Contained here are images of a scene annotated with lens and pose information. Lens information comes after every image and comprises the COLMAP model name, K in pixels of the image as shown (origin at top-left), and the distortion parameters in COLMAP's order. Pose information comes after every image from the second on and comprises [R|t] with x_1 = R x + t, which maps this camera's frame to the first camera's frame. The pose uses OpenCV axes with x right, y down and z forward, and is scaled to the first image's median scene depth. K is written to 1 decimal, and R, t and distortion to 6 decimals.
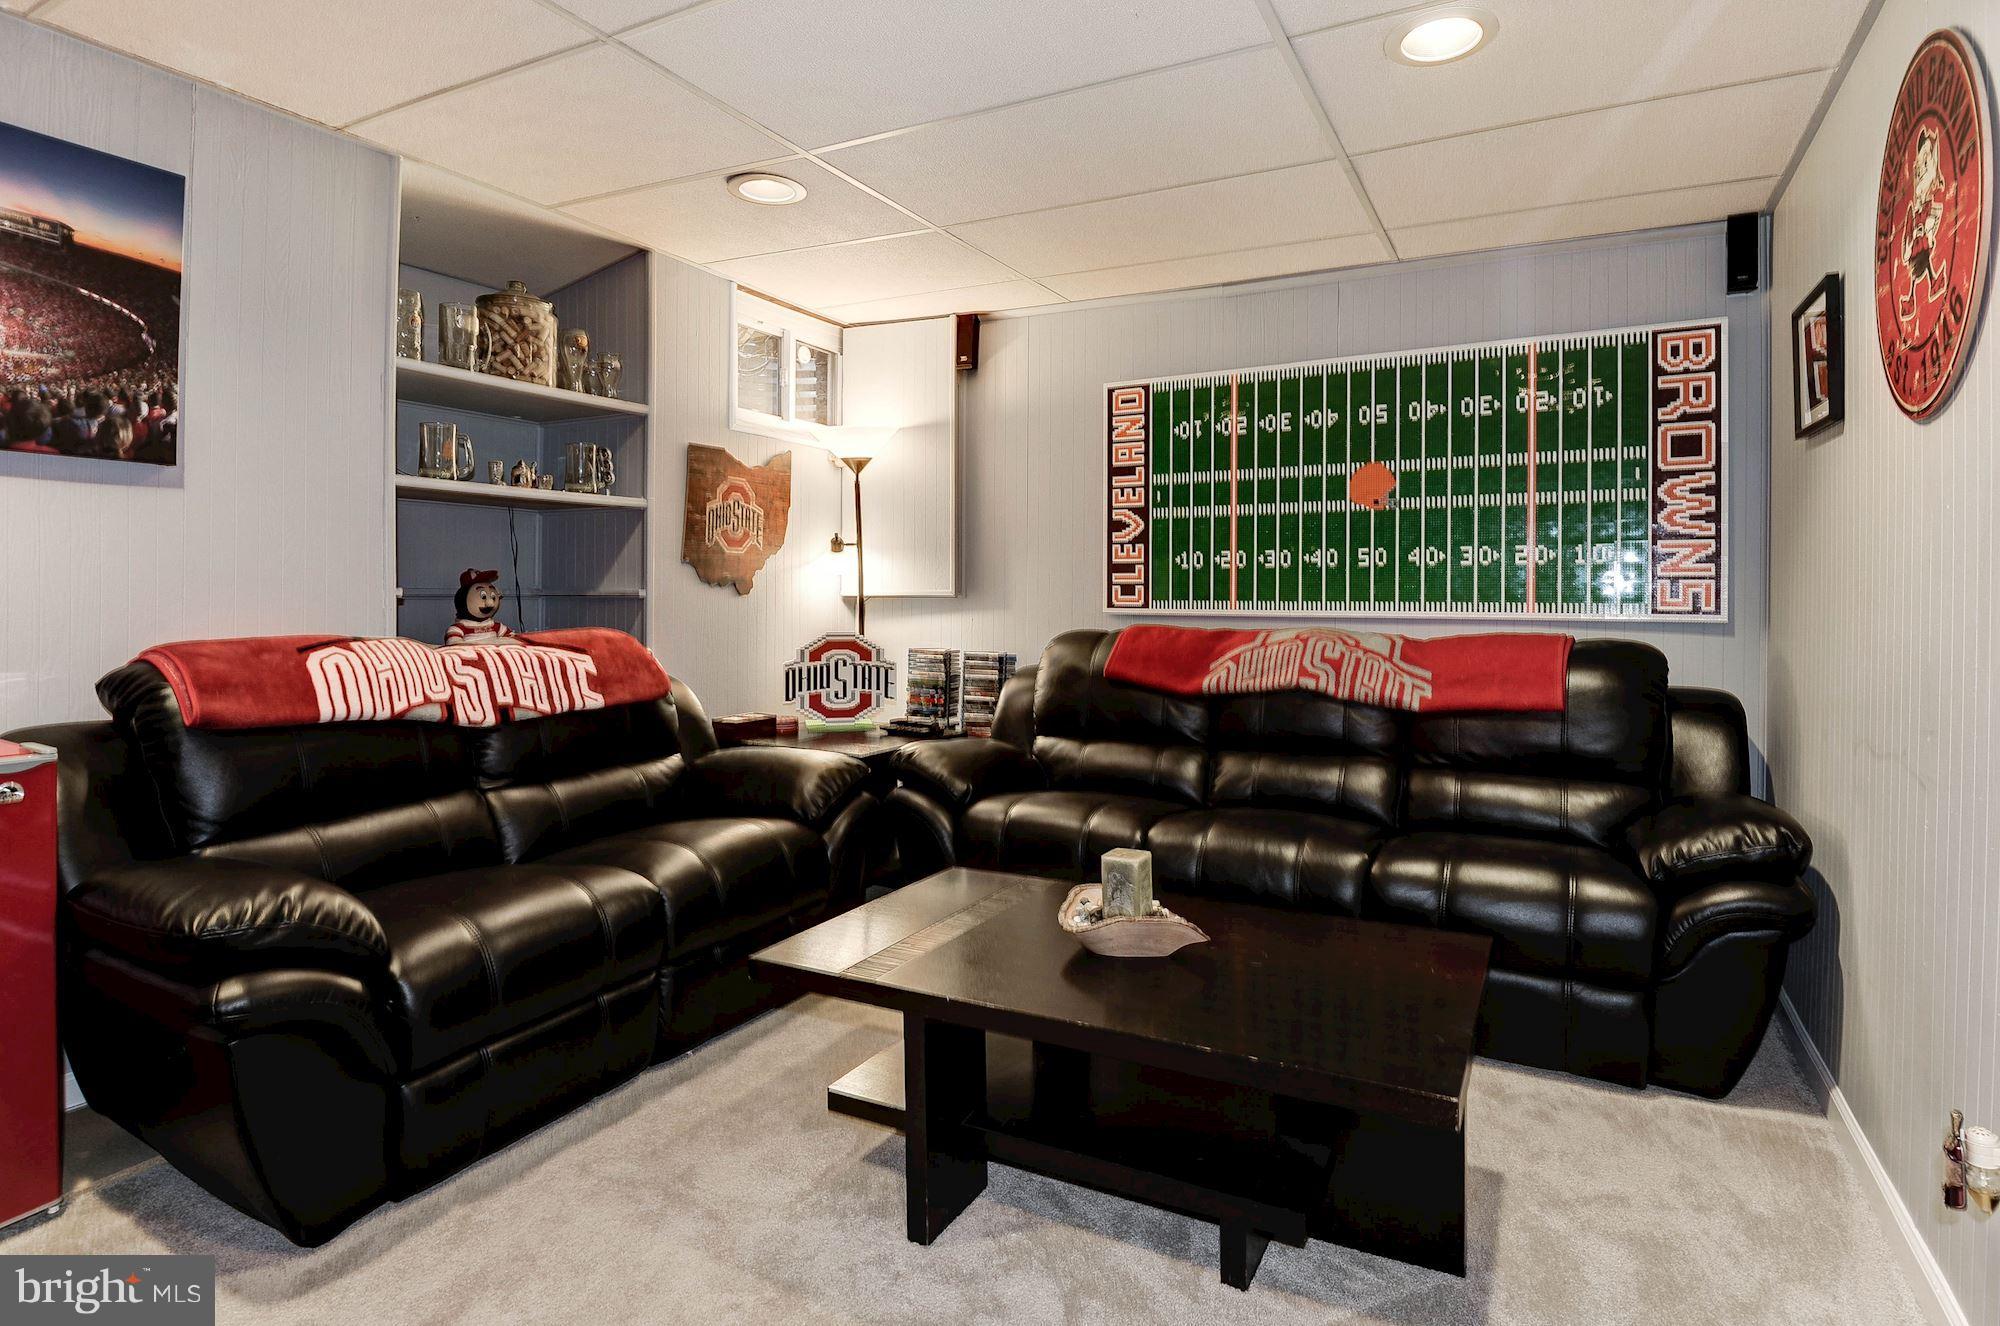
lens RADIAL K [[1018.2, 0, 1006.1], [0, 1018.2, 604.8], [0, 0, 1]] dist [-0.001800, -0.007372]
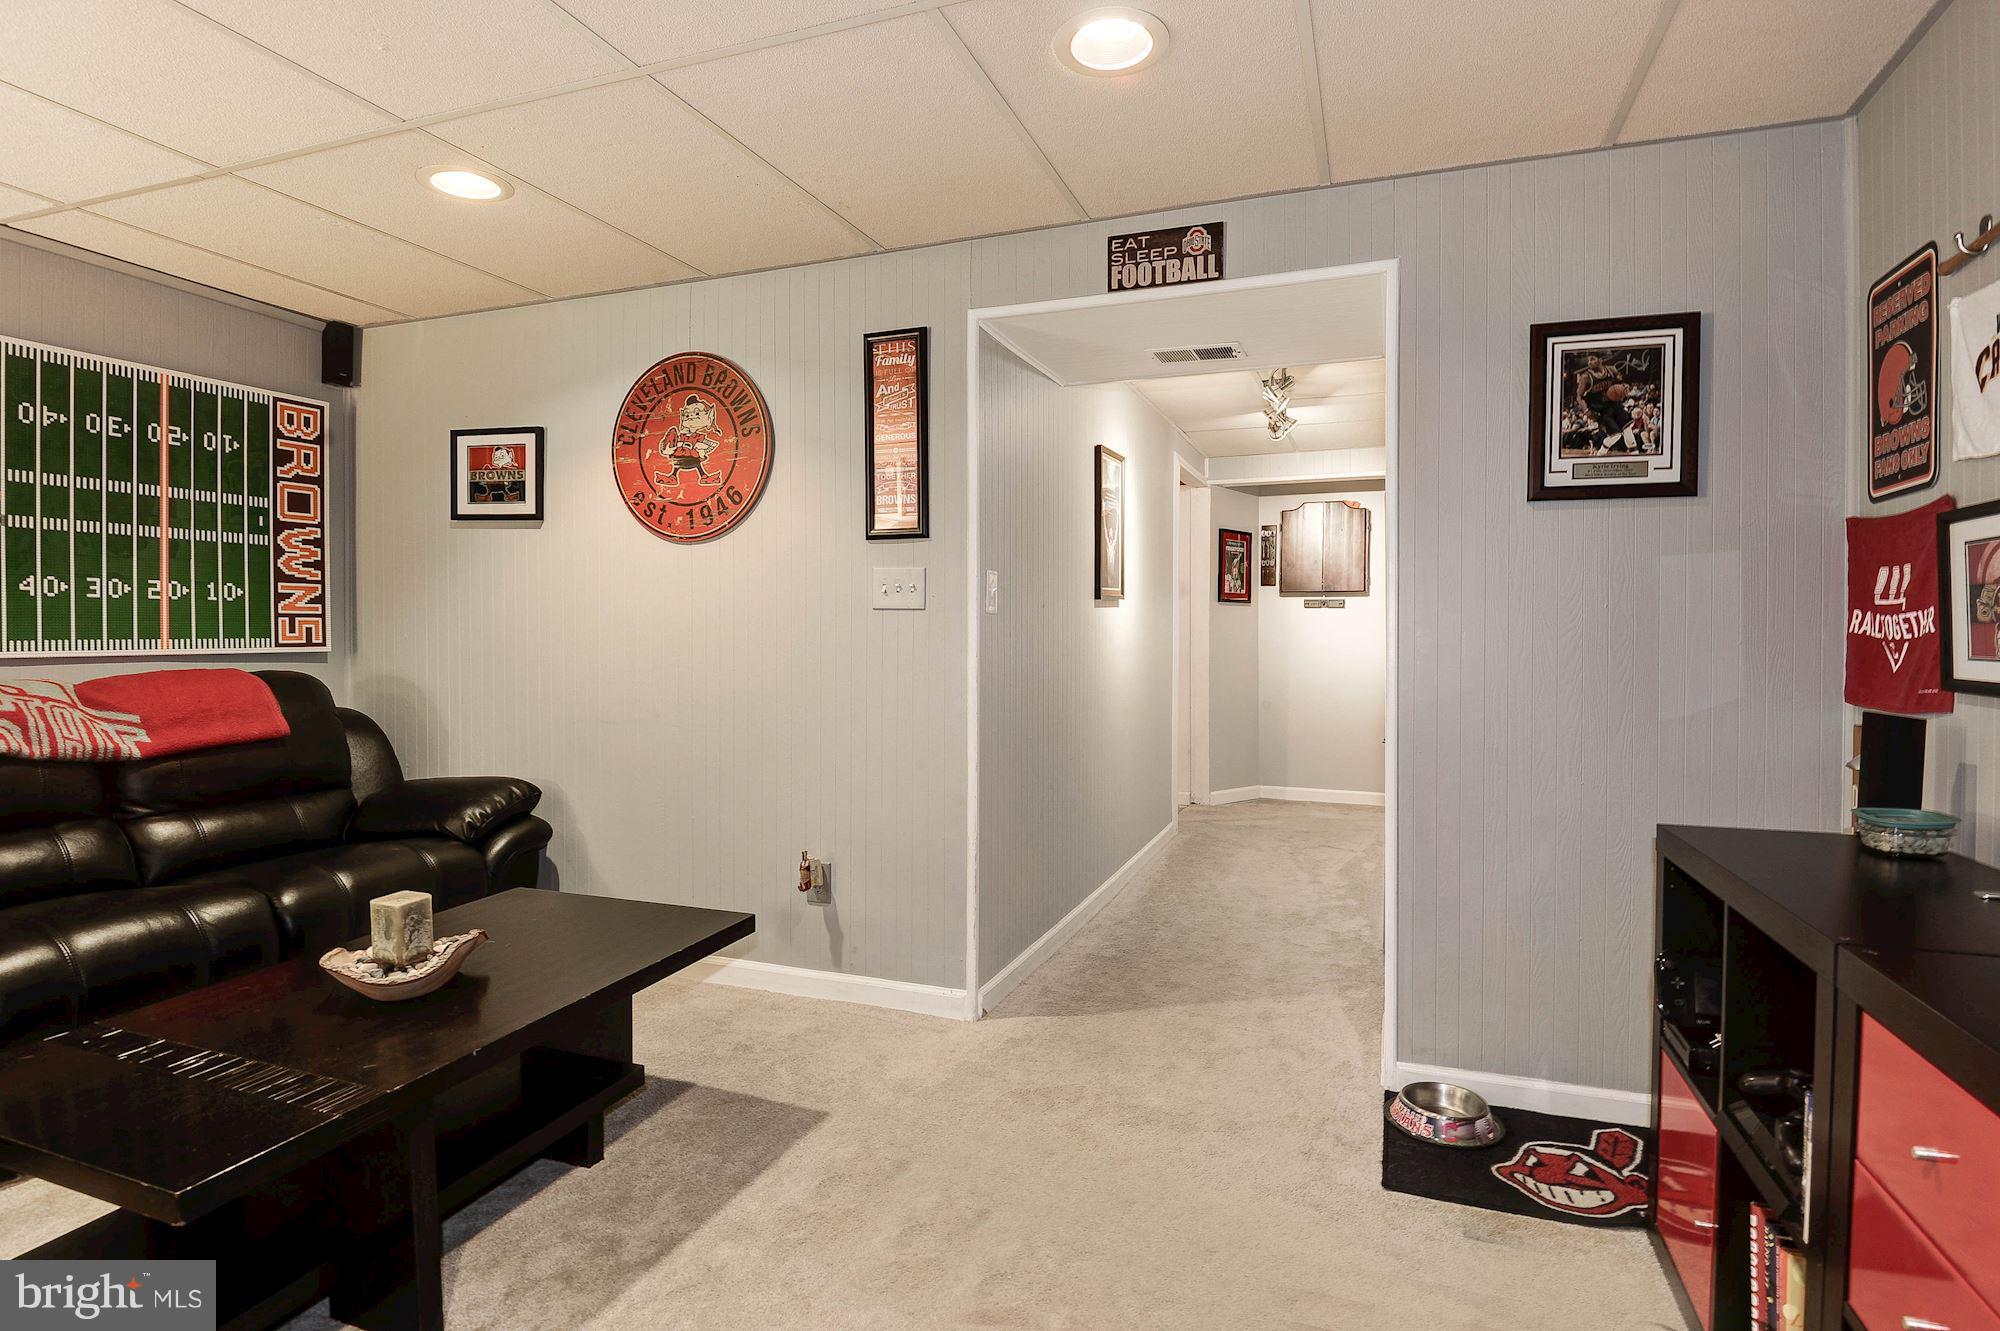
lens RADIAL K [[1018.2, 0, 993.0], [0, 1018.2, 646.7], [0, 0, 1]] dist [-0.001800, -0.007372]
pose [[-0.118969, -0.019402, 0.992708, -0.574235], [0.012775, 0.999696, 0.021070, -0.004881], [-0.992816, 0.015188, -0.118685, 0.336039]]
